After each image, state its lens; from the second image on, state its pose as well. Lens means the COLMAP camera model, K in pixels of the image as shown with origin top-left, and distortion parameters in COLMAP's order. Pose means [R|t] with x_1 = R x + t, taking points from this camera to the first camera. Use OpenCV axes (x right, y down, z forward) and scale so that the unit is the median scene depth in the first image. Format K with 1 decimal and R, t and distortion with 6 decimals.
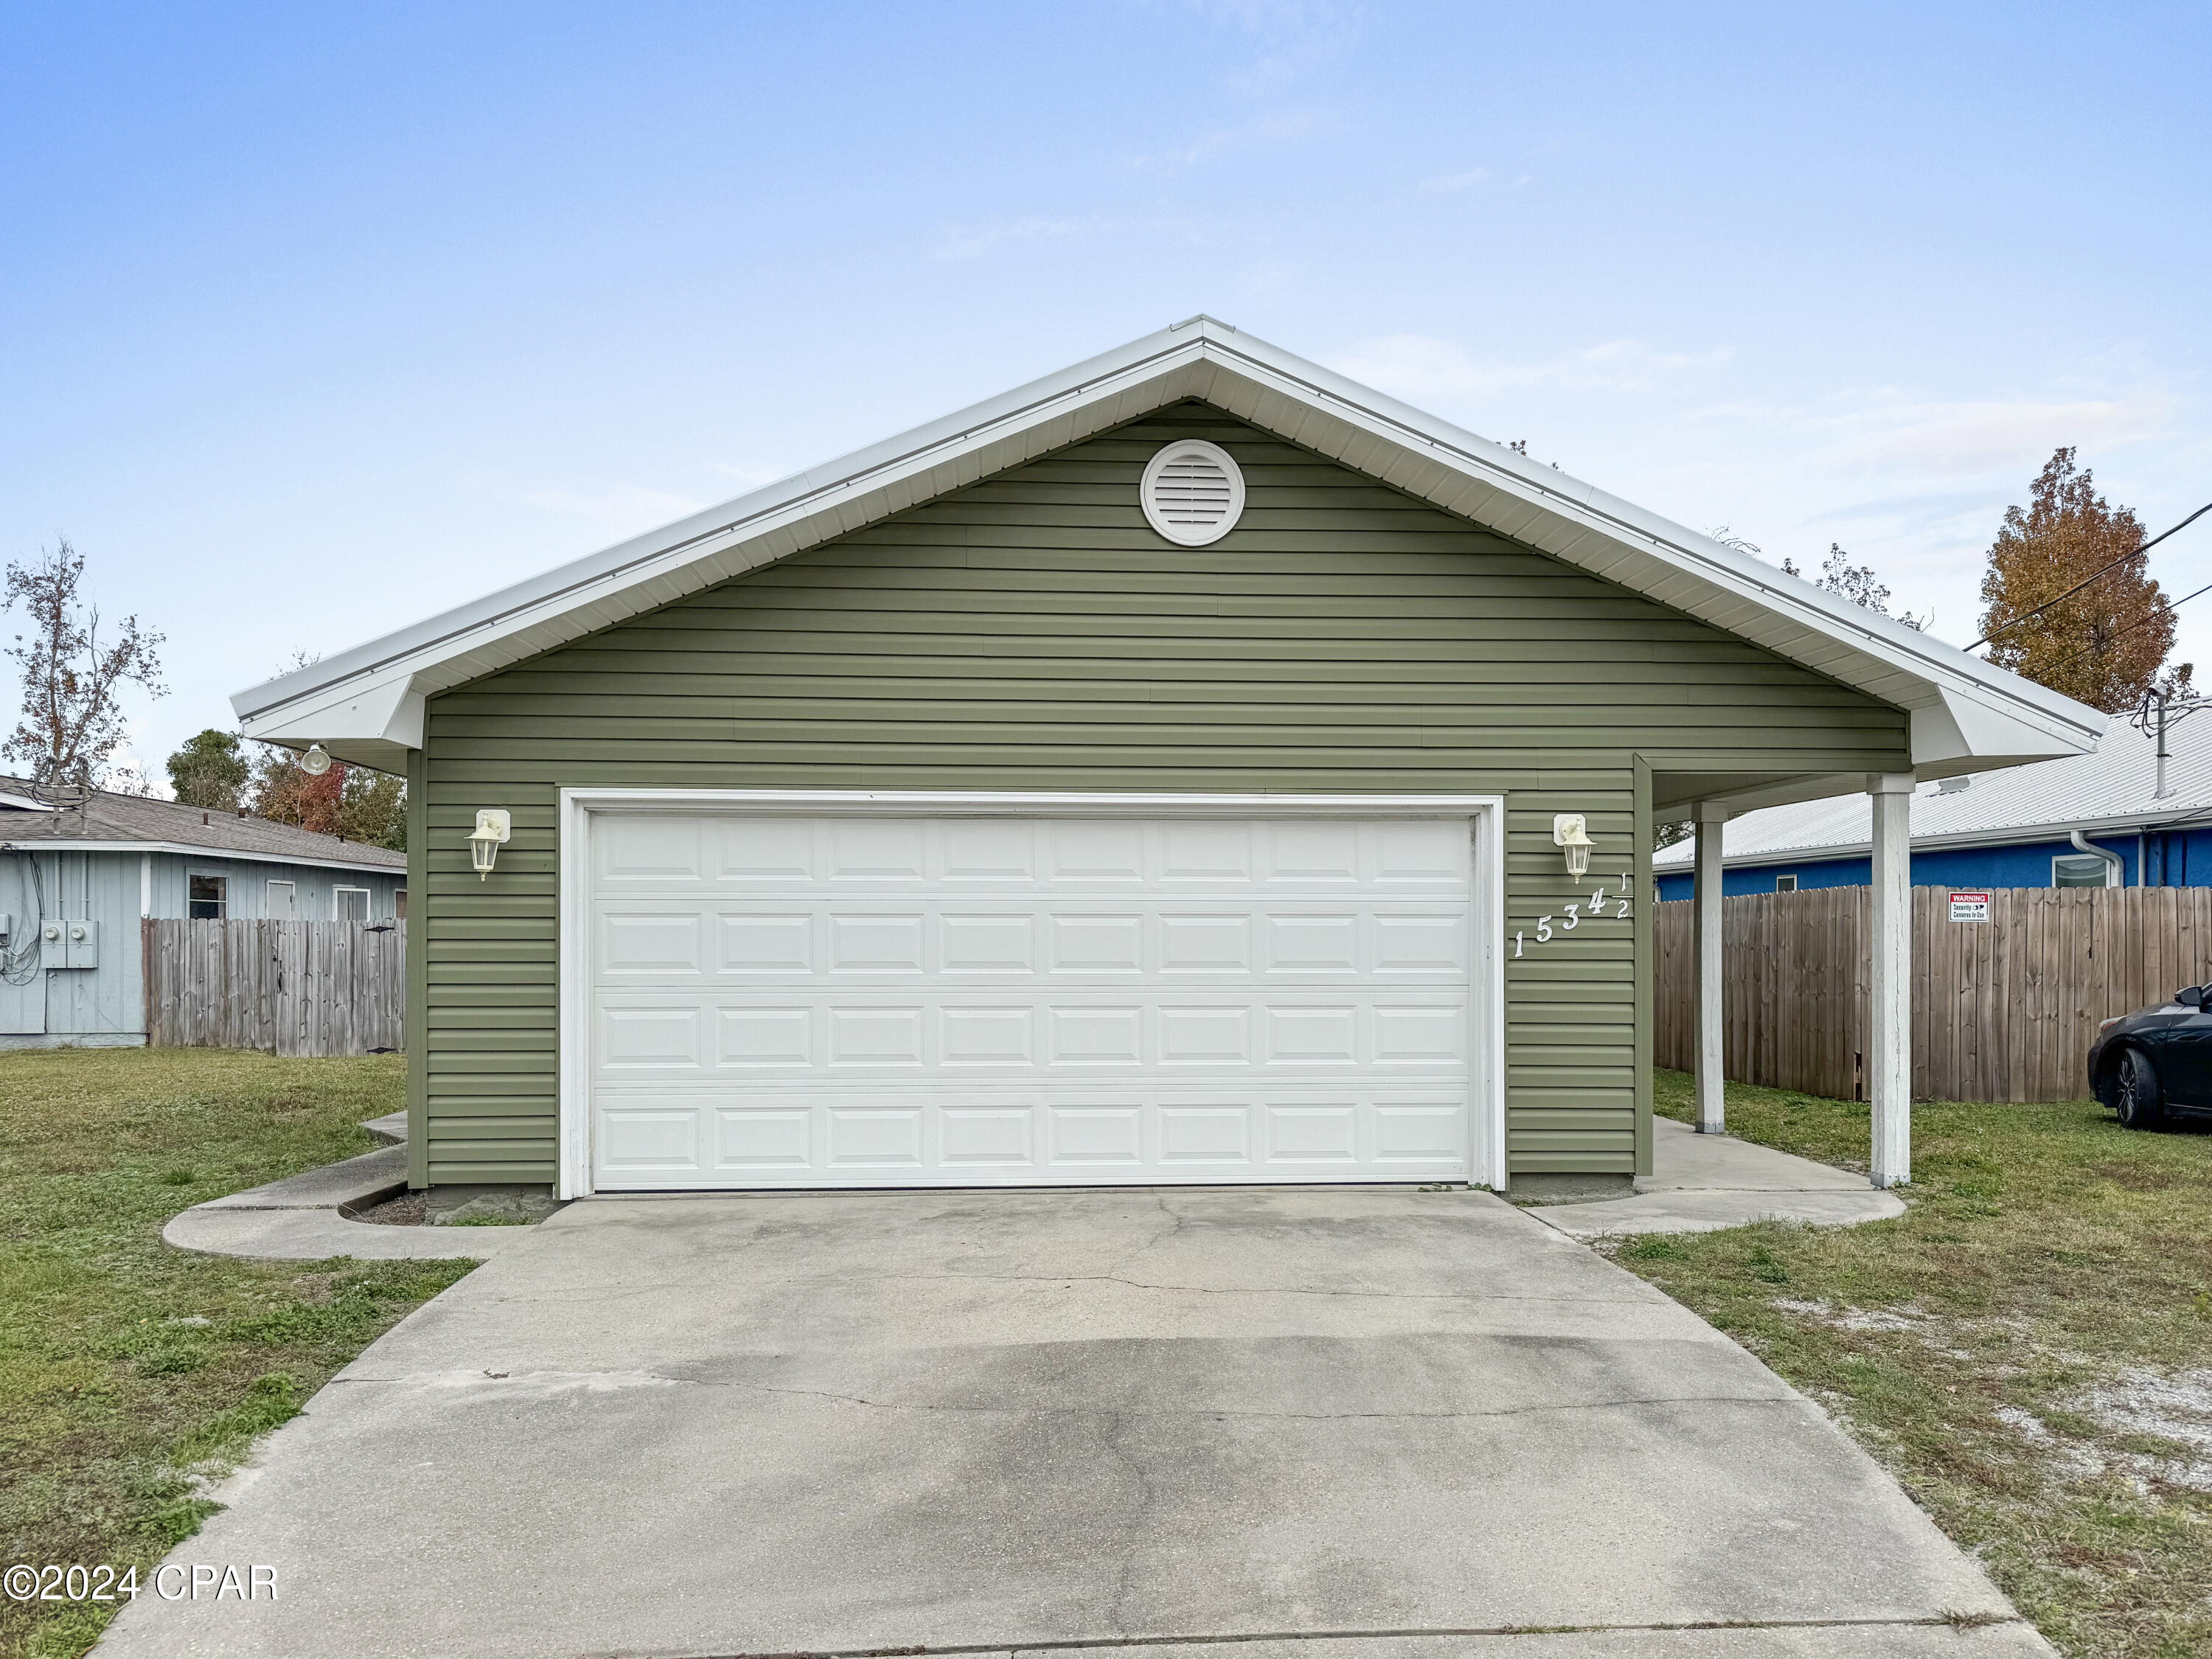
lens RADIAL K [[1576.9, 0, 1107.8], [0, 1576.9, 897.1], [0, 0, 1]] dist [0.014645, -0.003328]
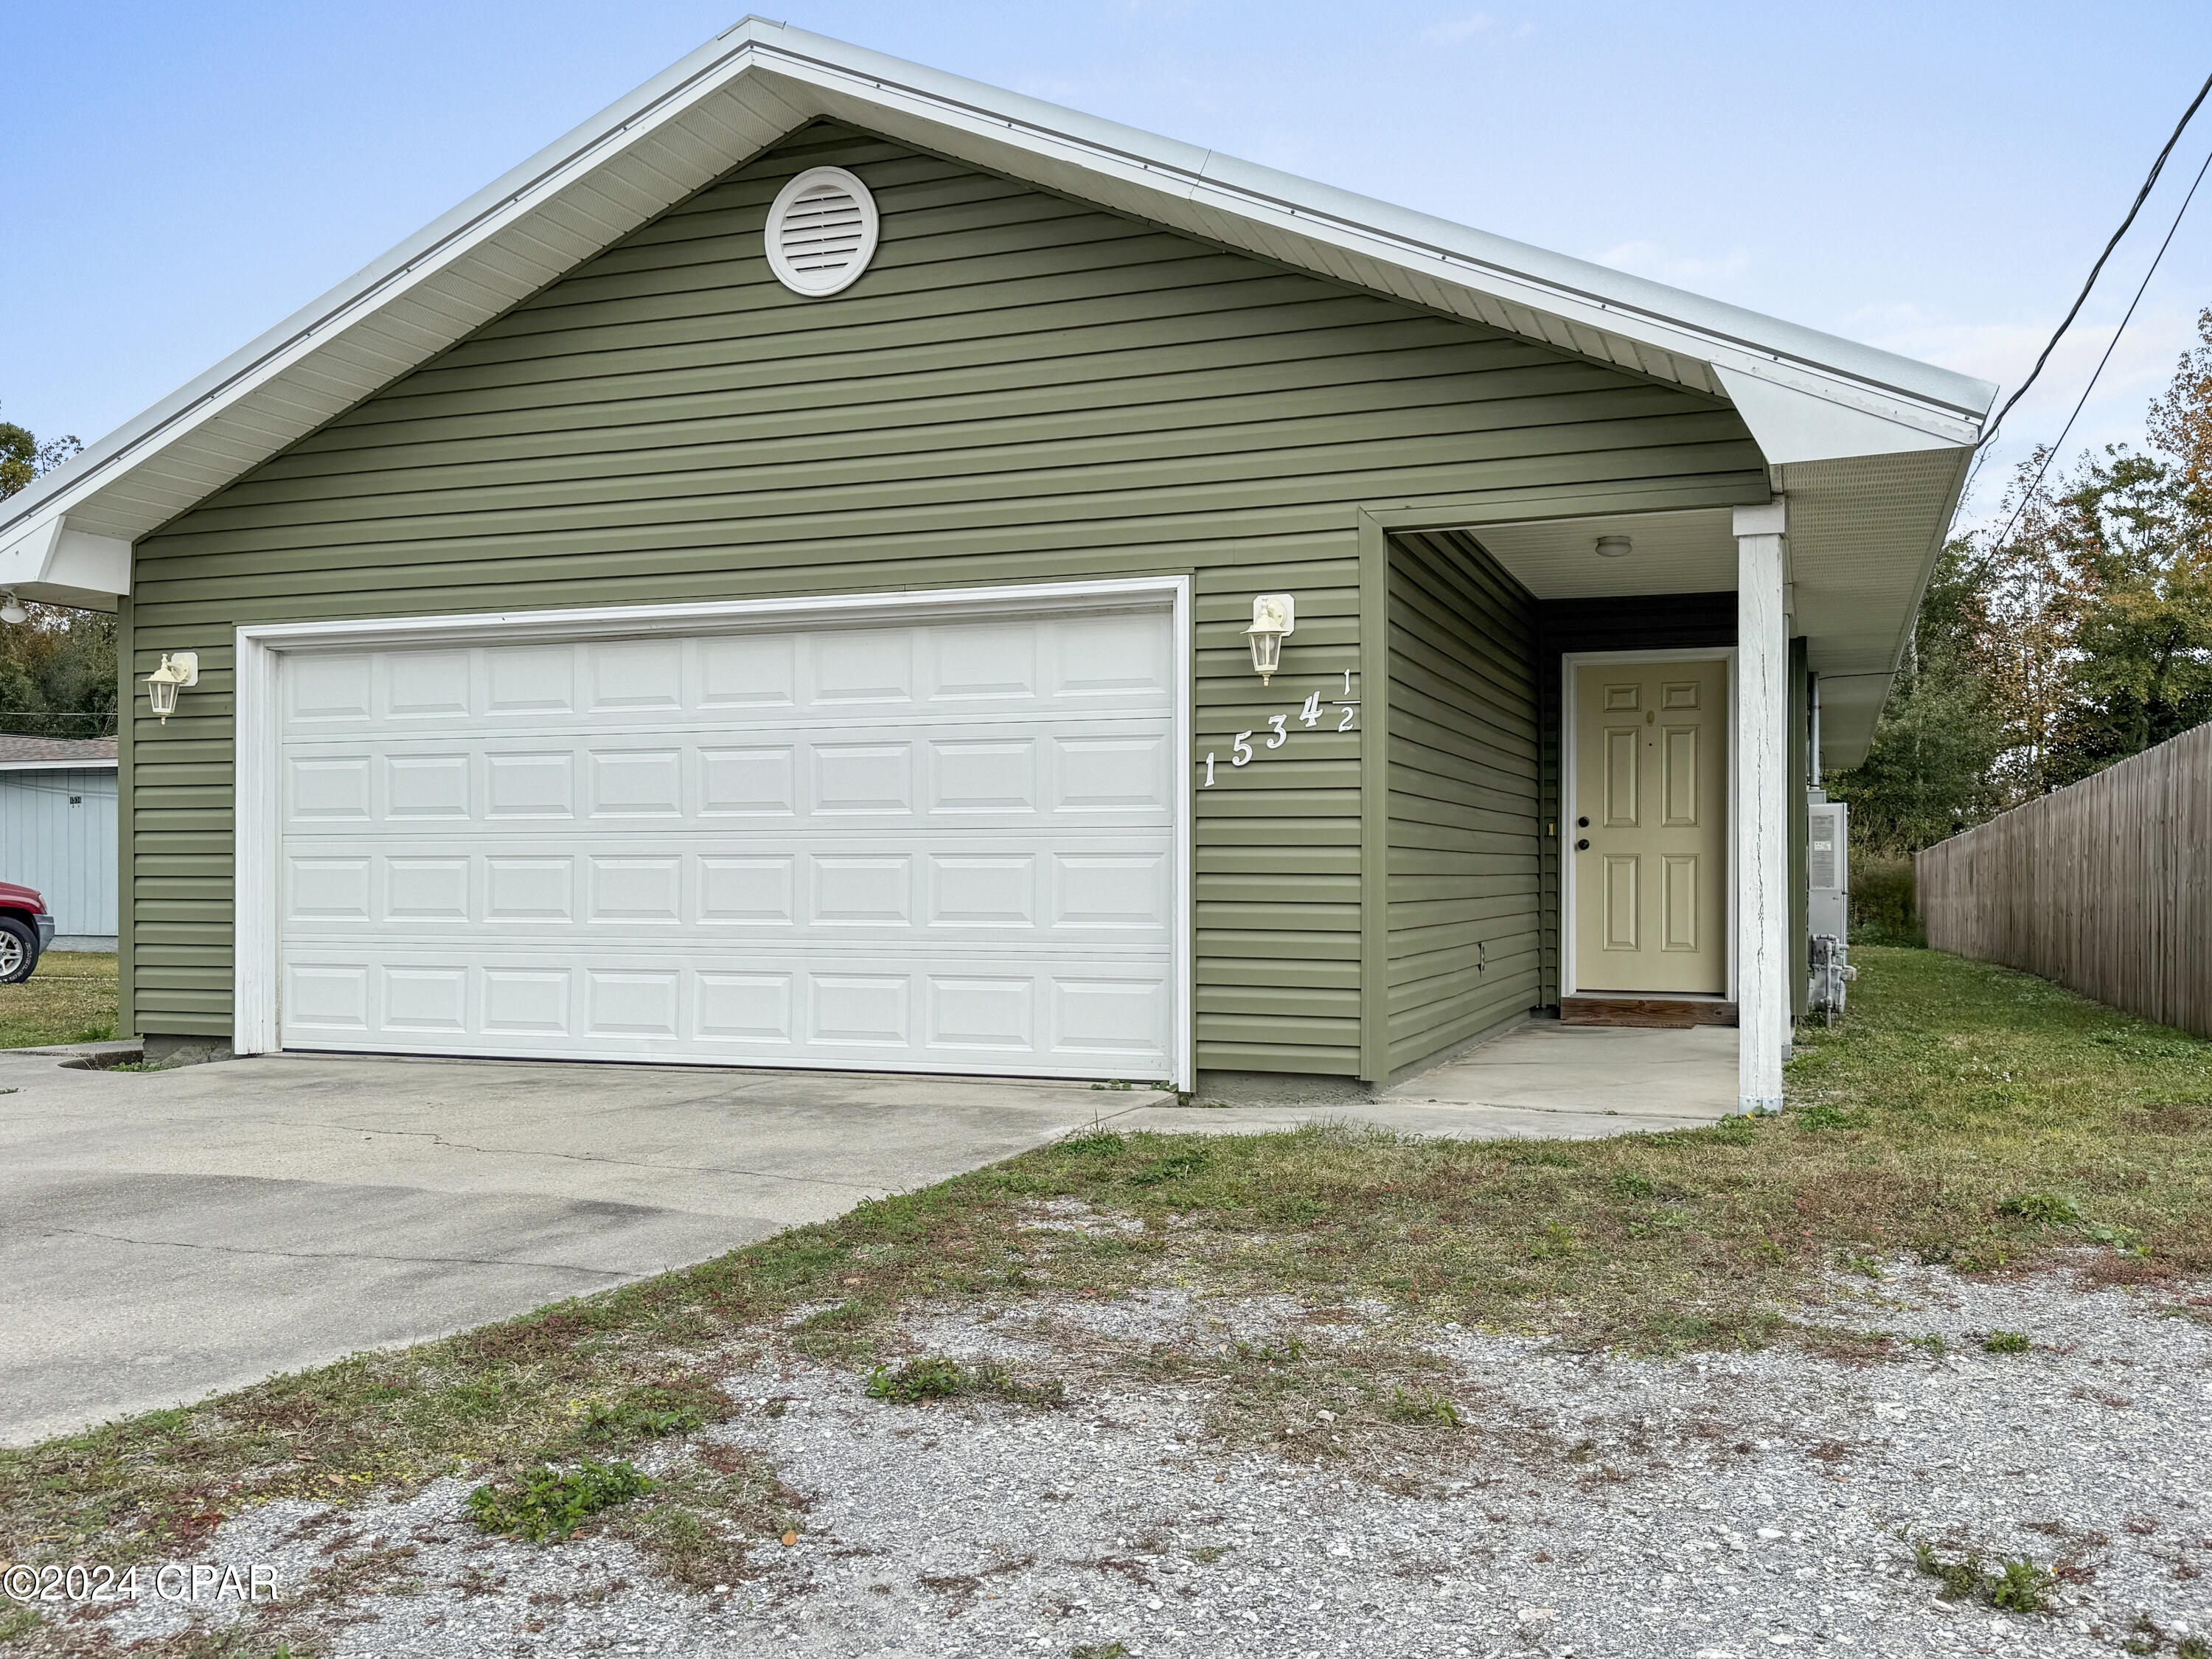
lens RADIAL K [[1903.5, 0, 1106.6], [0, 1903.5, 839.7], [0, 0, 1]] dist [0.016403, -0.008178]
pose [[0.915997, -0.008542, -0.401094, 0.588599], [0.009913, 0.999950, 0.001344, 0.062478], [0.401063, -0.005207, 0.916036, 0.142233]]
